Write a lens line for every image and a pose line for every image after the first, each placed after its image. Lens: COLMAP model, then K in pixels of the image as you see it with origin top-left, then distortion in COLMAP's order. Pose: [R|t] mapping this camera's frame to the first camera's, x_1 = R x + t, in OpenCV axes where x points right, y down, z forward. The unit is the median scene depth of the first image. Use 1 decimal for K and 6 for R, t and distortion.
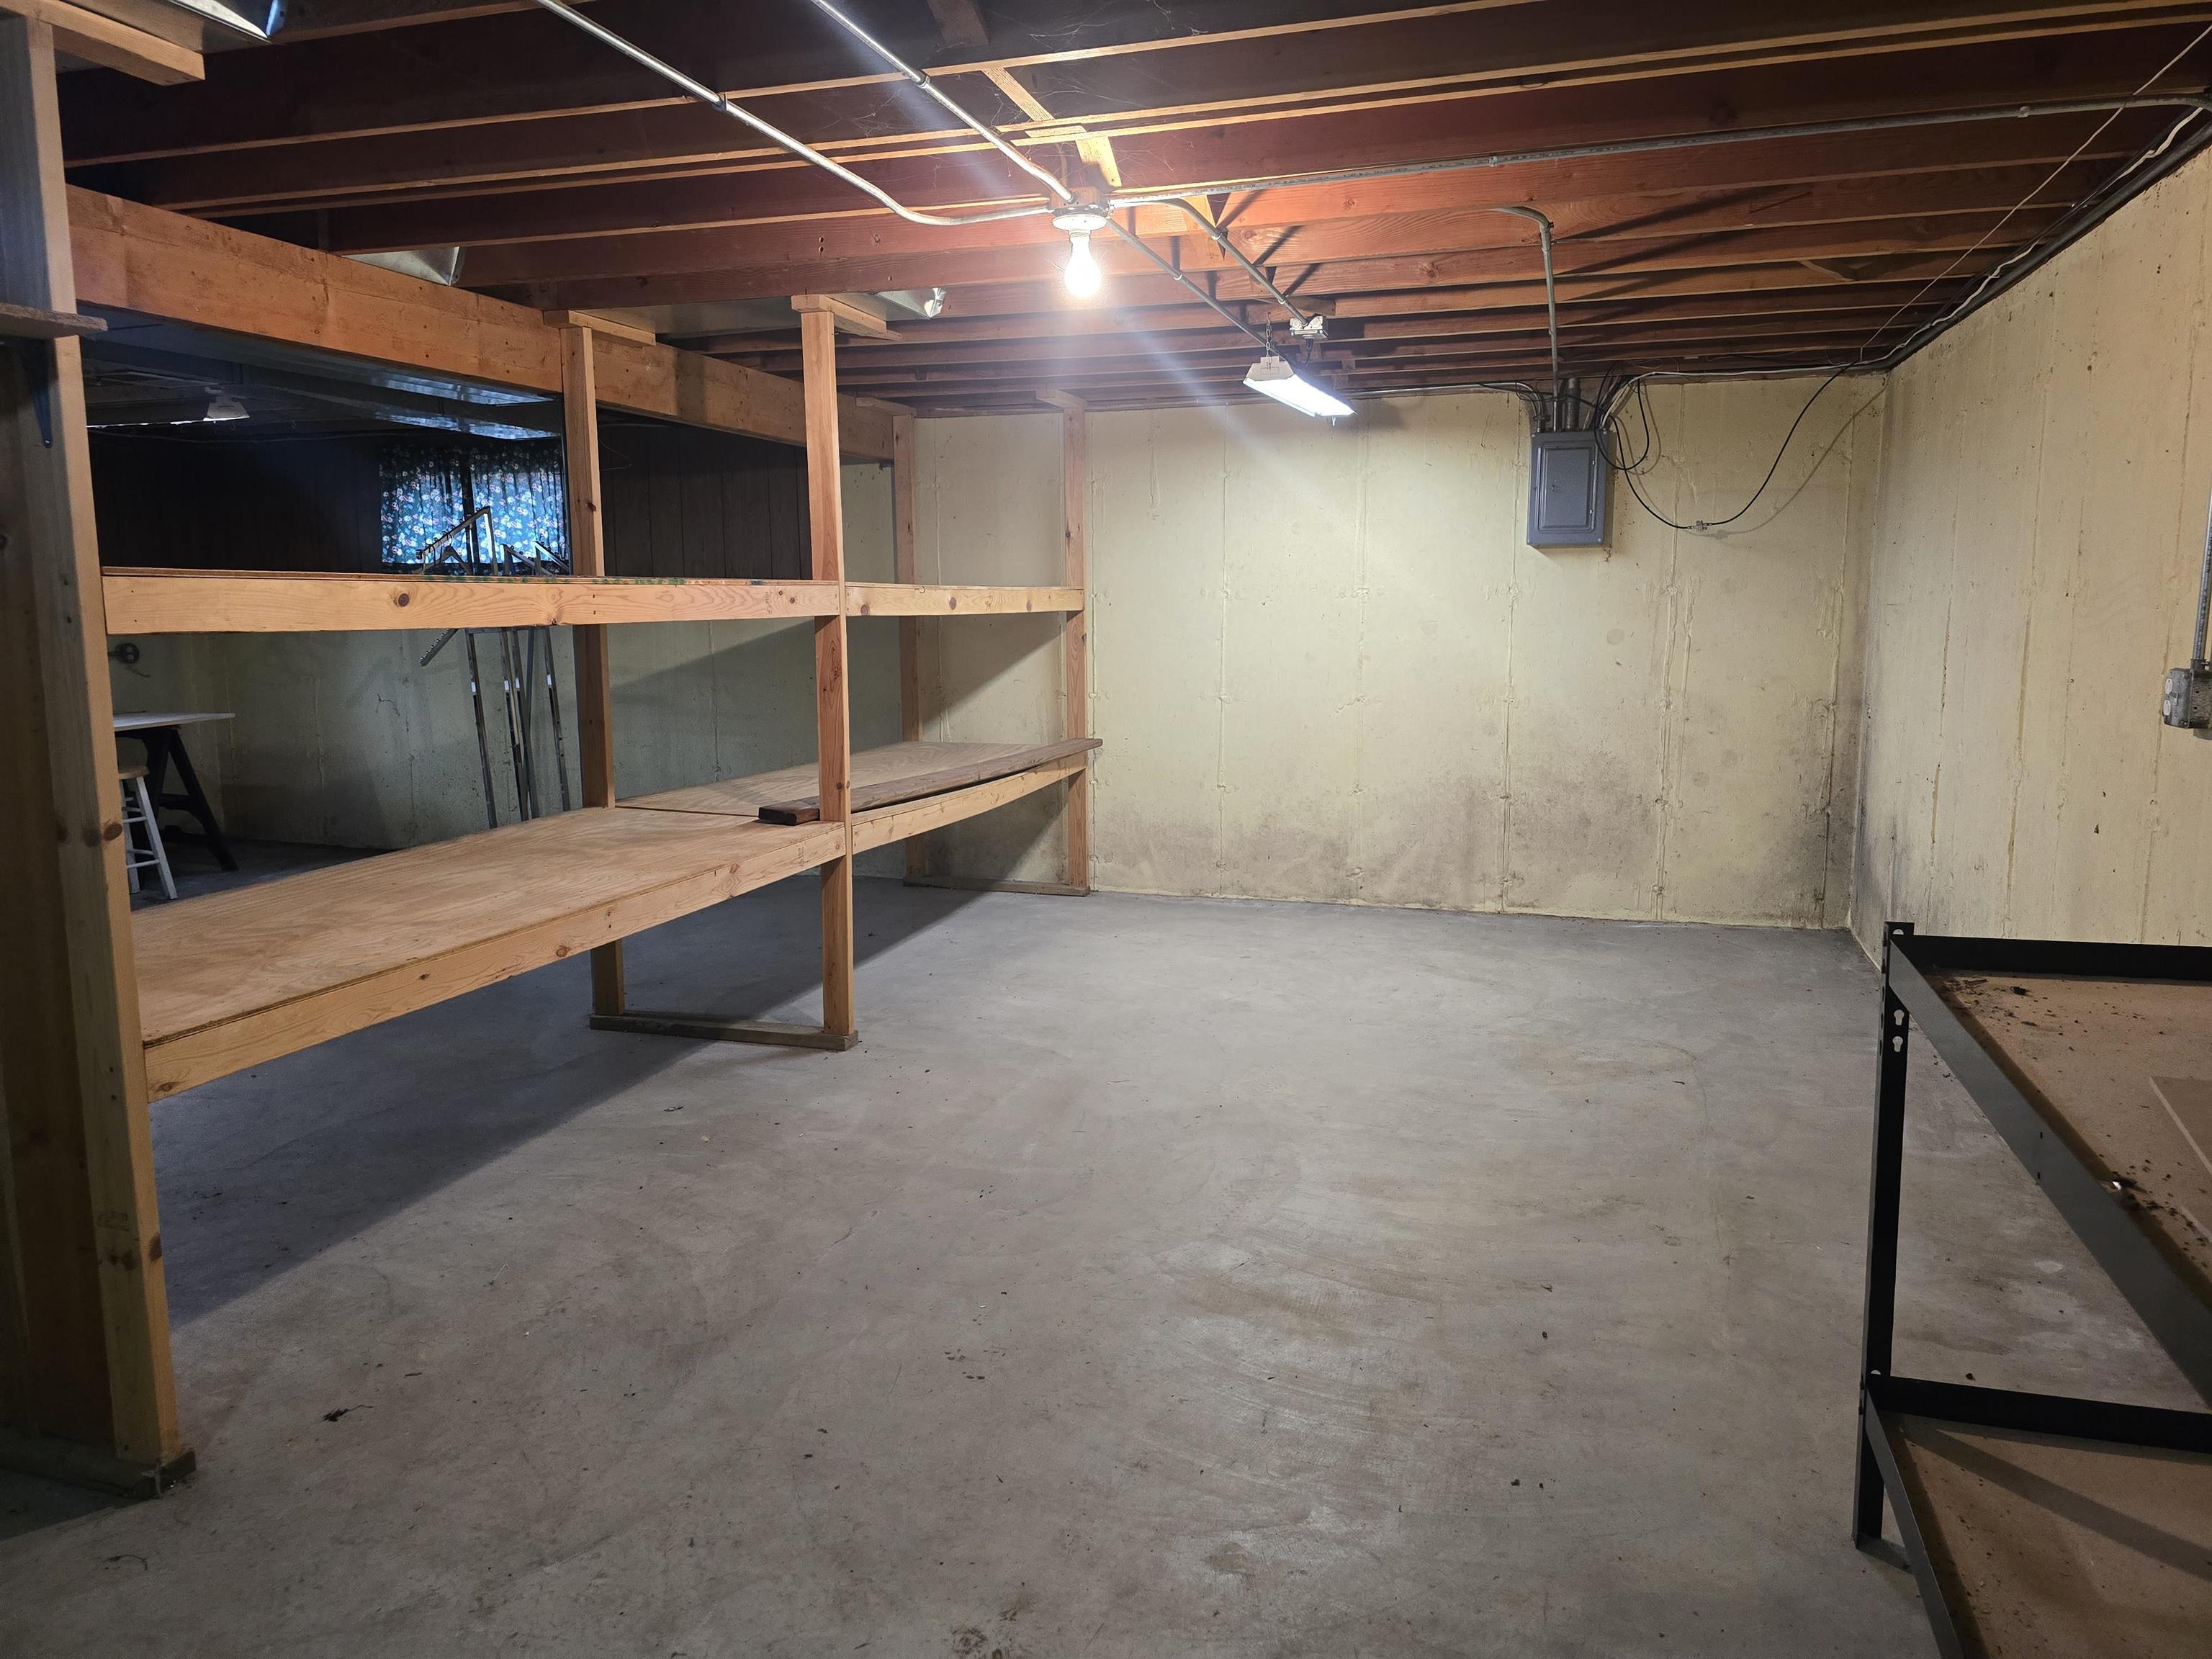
lens RADIAL K [[1487.2, 0, 1108.9], [0, 1487.2, 813.8], [0, 0, 1]] dist [0.029686, 0.000582]
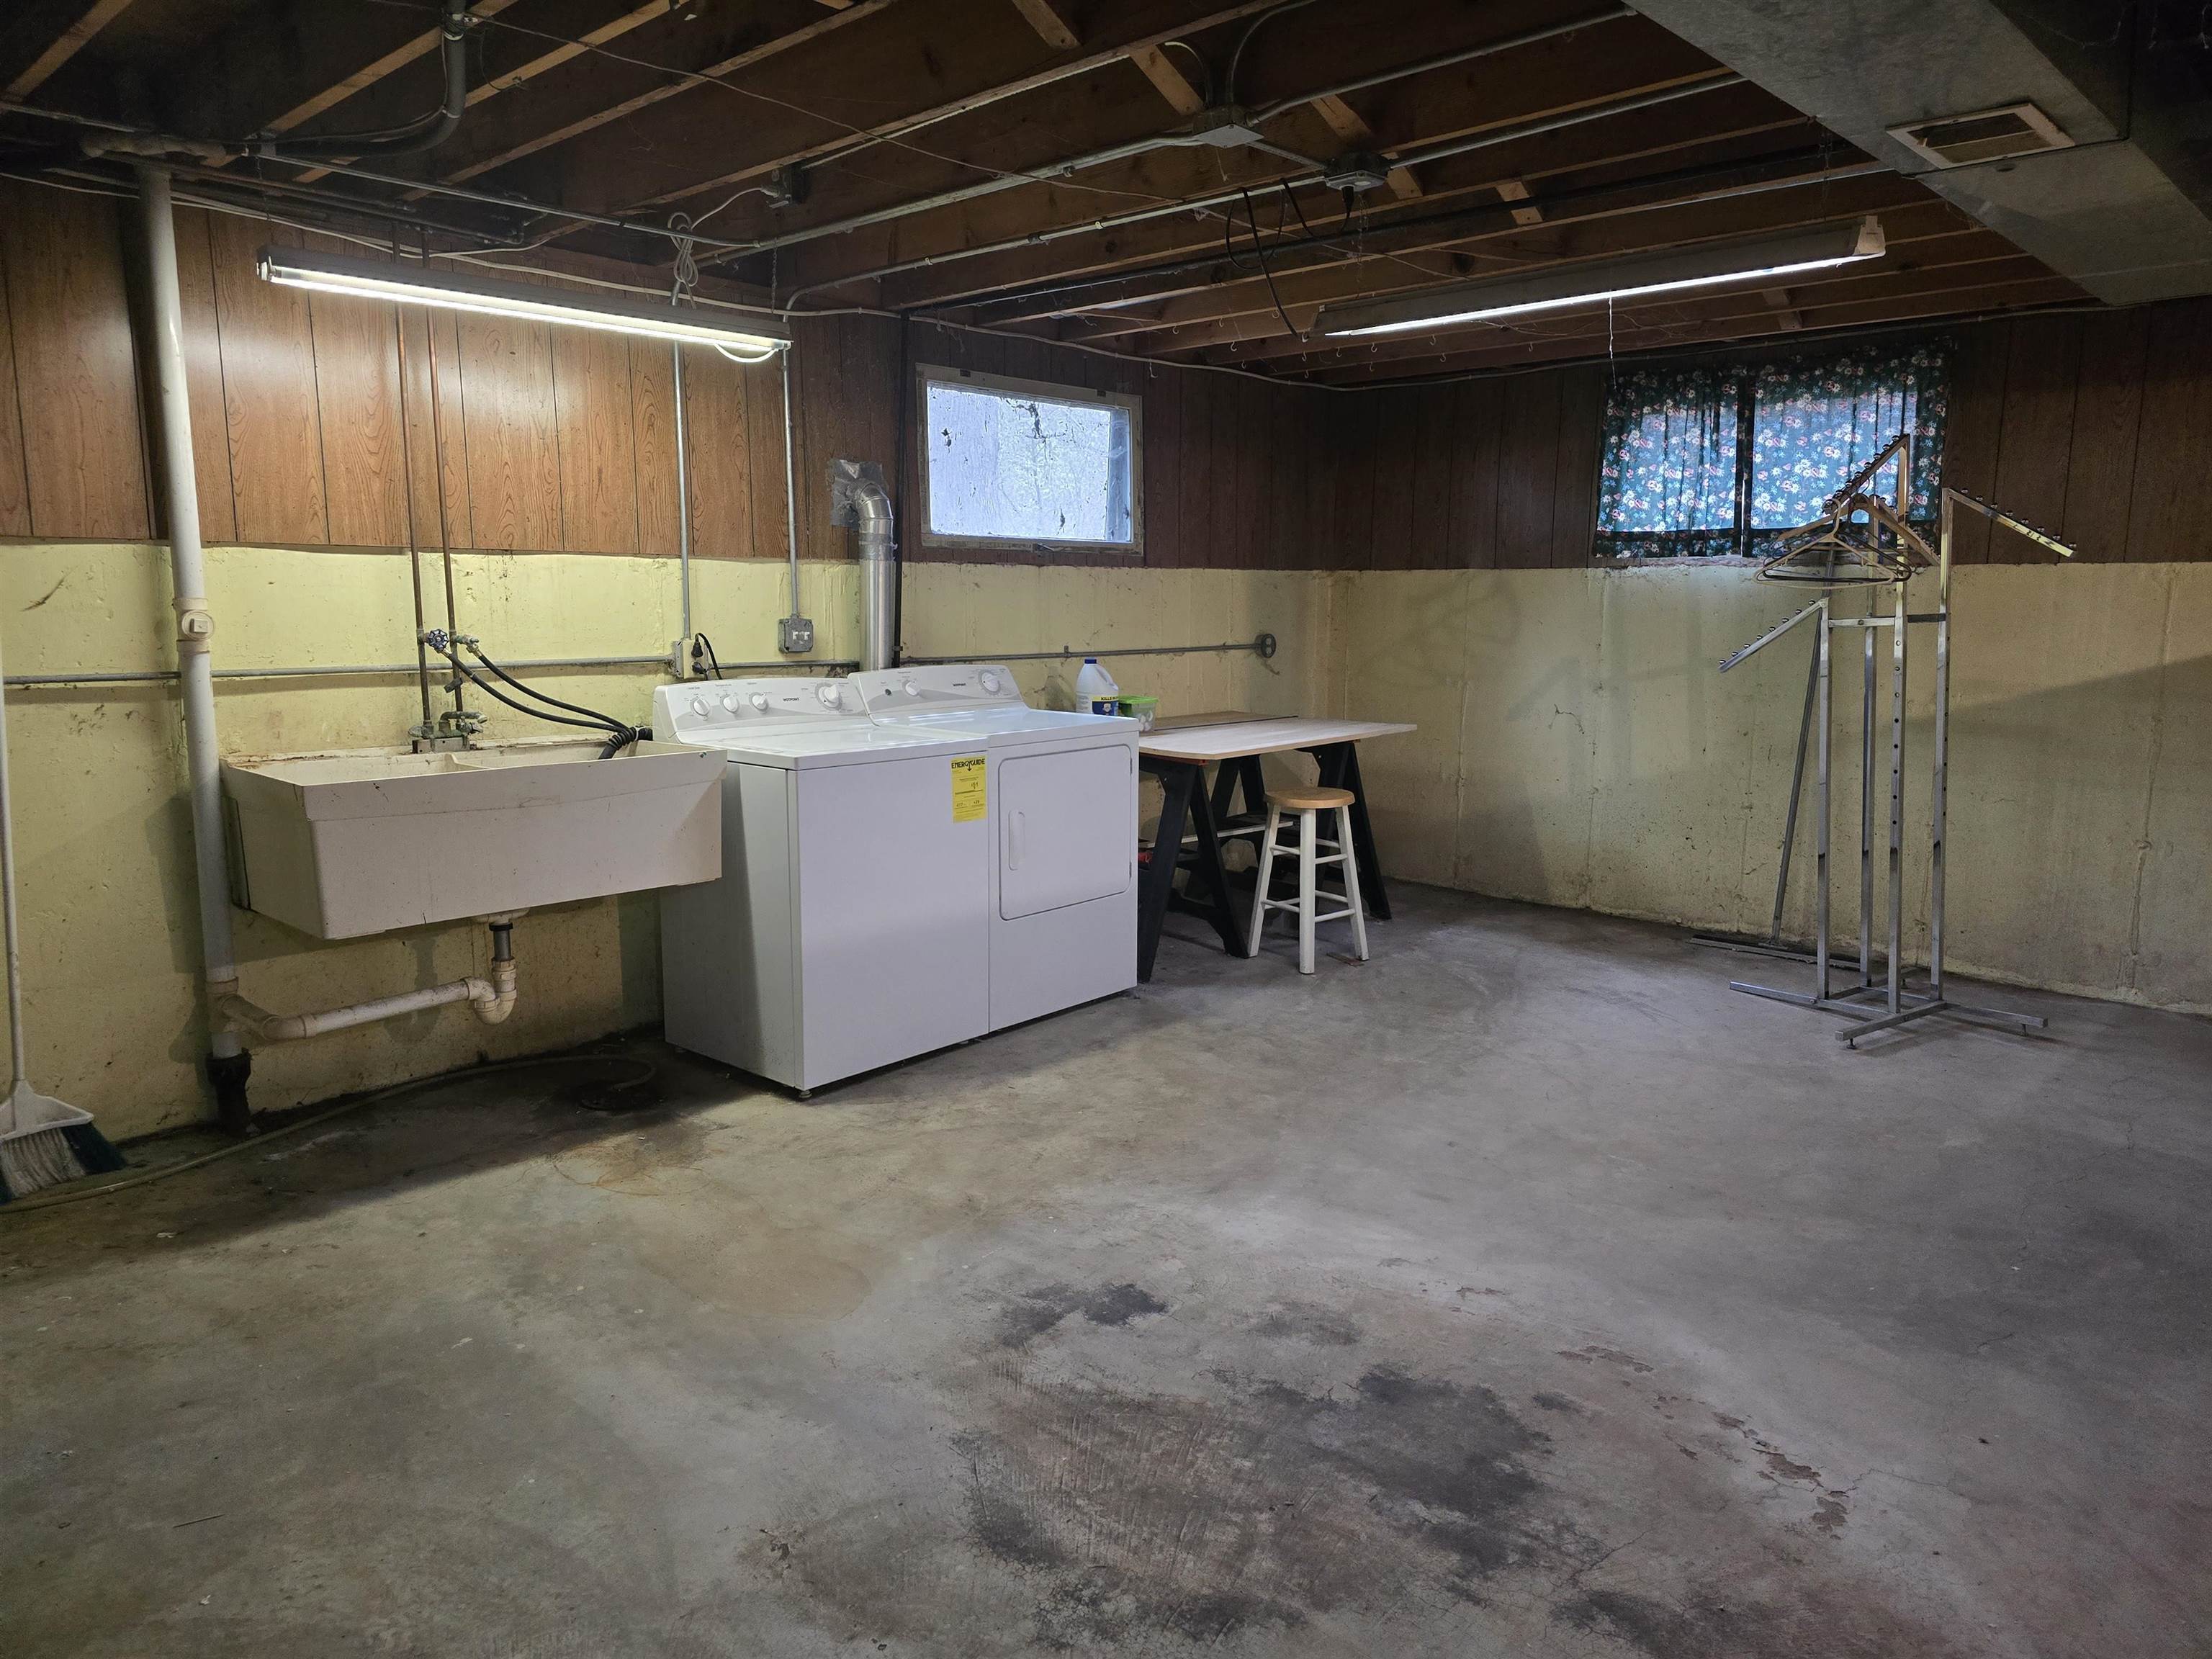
lens RADIAL K [[1487.2, 0, 1104.8], [0, 1487.2, 836.0], [0, 0, 1]] dist [0.029686, 0.000582]
pose [[0.899132, 0.079777, -0.430345, -0.378472], [-0.071960, 0.996813, 0.034439, -0.023325], [0.431721, 0.000003, 0.902007, 0.219085]]
